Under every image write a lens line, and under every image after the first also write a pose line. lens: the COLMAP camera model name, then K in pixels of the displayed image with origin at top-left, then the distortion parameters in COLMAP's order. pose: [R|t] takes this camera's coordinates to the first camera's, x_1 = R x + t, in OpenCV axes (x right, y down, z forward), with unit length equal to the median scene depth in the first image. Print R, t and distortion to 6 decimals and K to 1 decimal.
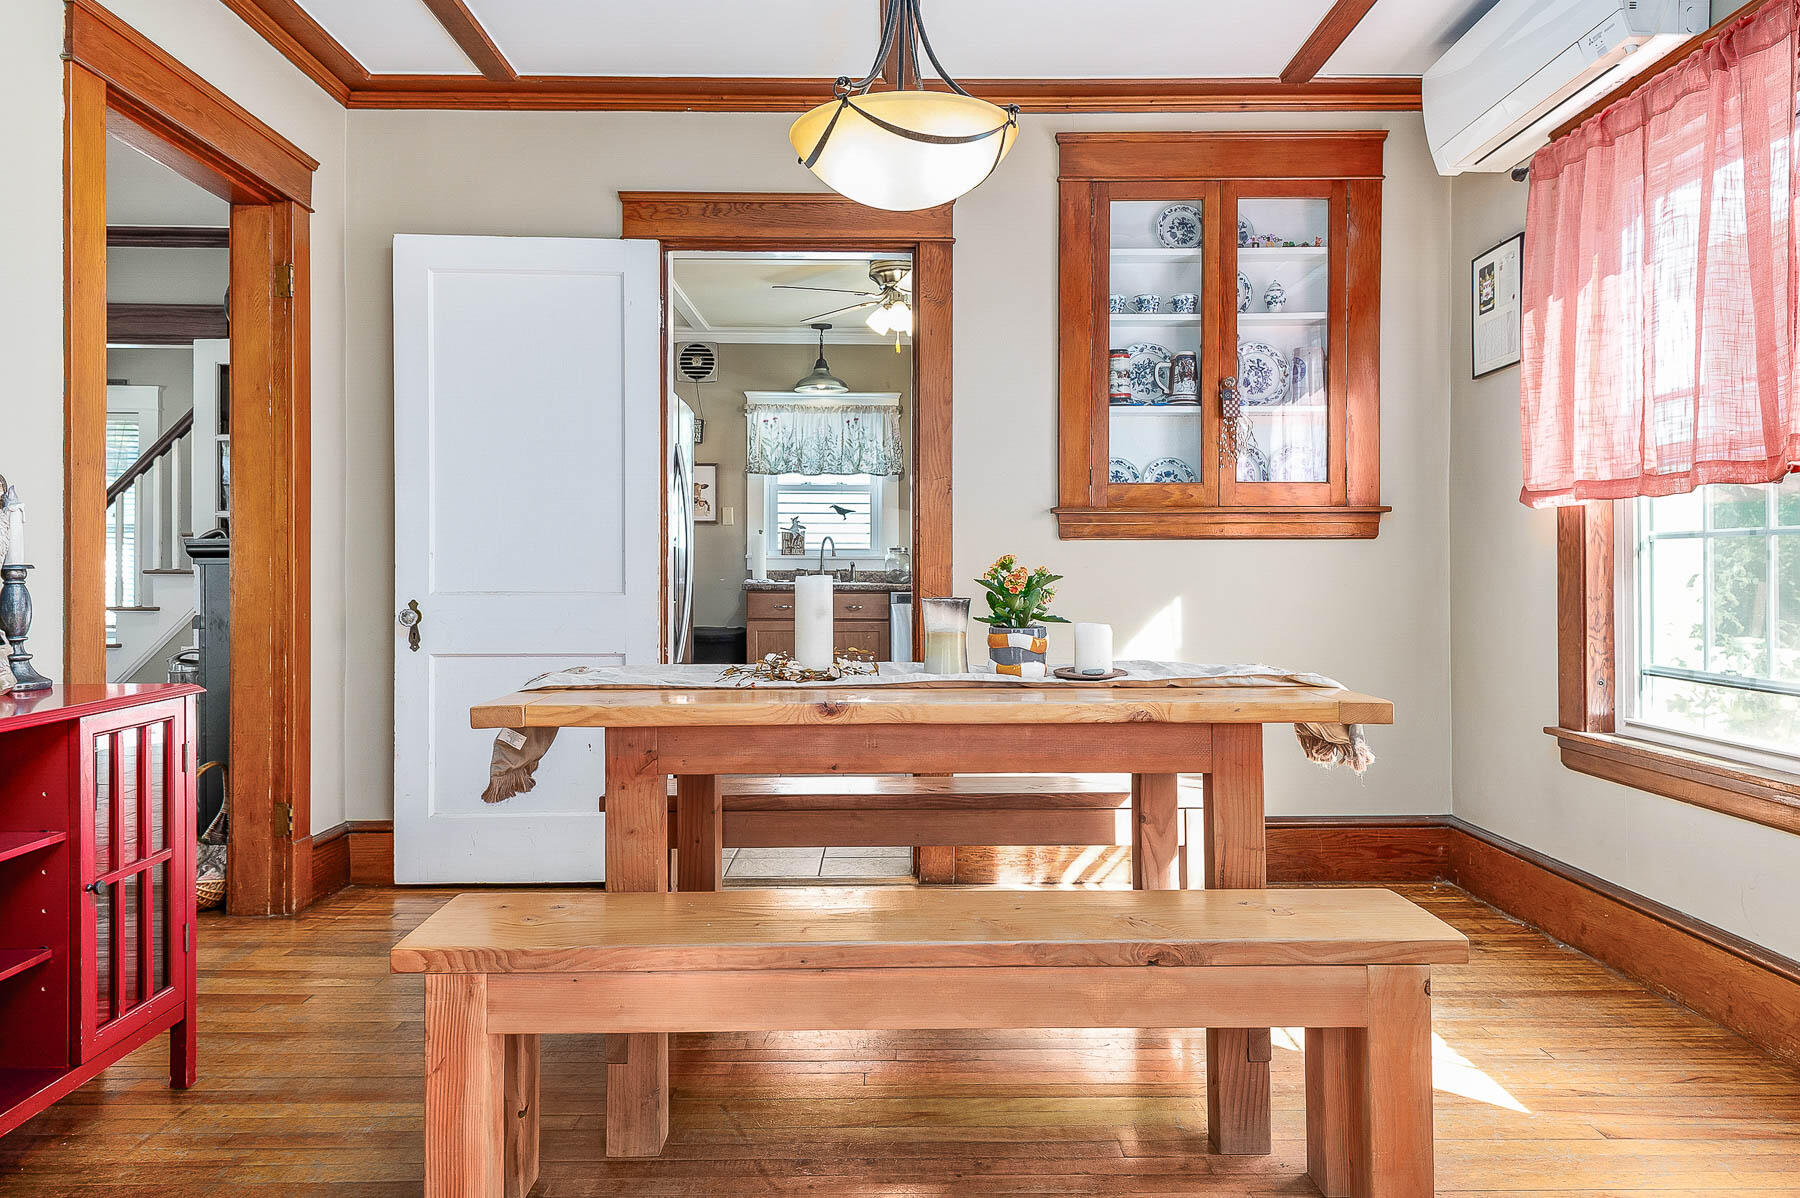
lens RADIAL K [[1213.7, 0, 907.3], [0, 1213.7, 588.6], [0, 0, 1]] dist [0.010349, 0.001613]
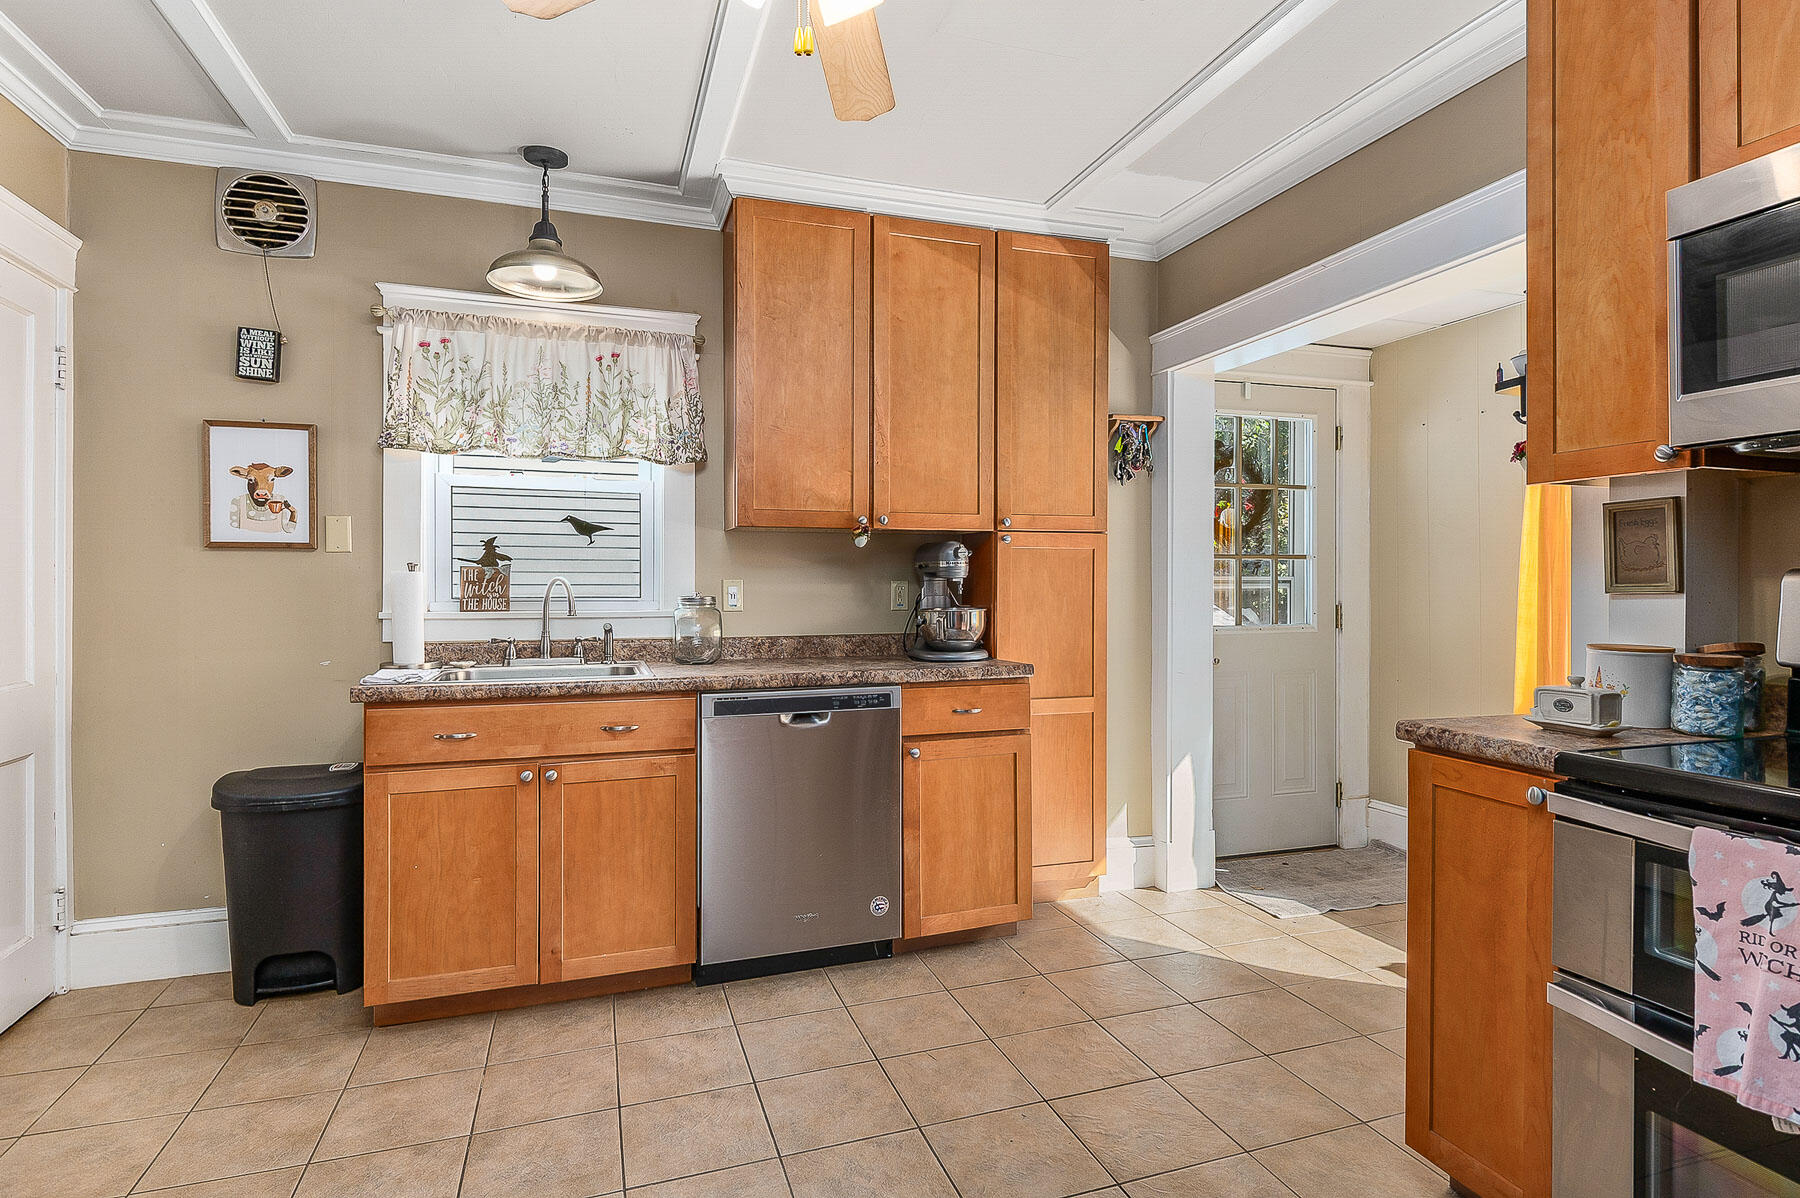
lens RADIAL K [[926.0, 0, 904.9], [0, 926.0, 587.0], [0, 0, 1]] dist [0.020122, -0.005341]
pose [[0.951176, -0.002206, 0.308642, -0.047274], [0.002784, 0.999995, -0.001432, -0.037313], [-0.308637, 0.002222, 0.951177, 0.576056]]
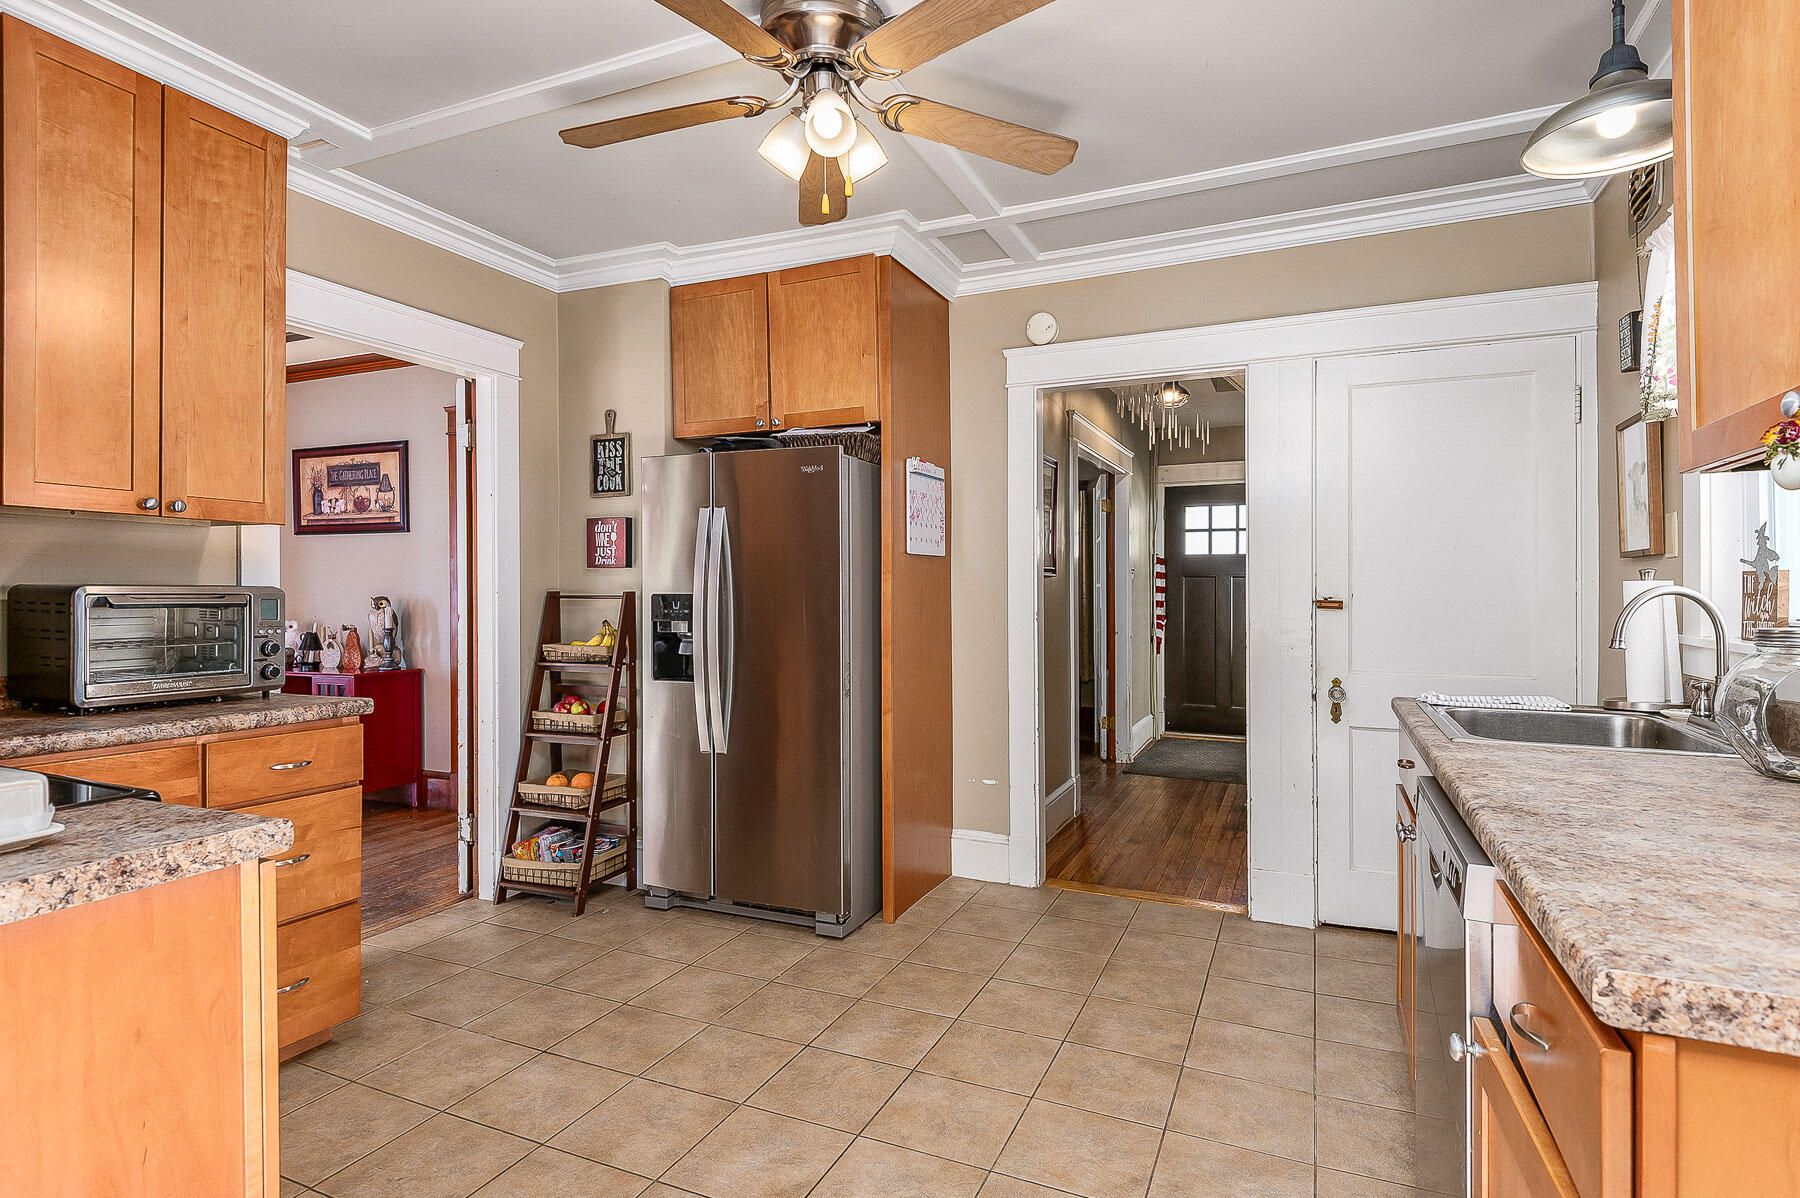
lens RADIAL K [[926.0, 0, 887.4], [0, 926.0, 583.3], [0, 0, 1]] dist [0.020122, -0.005341]
pose [[-0.433100, -0.011161, -0.901277, 0.311924], [-0.001478, 0.999931, -0.011672, -0.039108], [0.901345, -0.003723, -0.433087, 0.997937]]
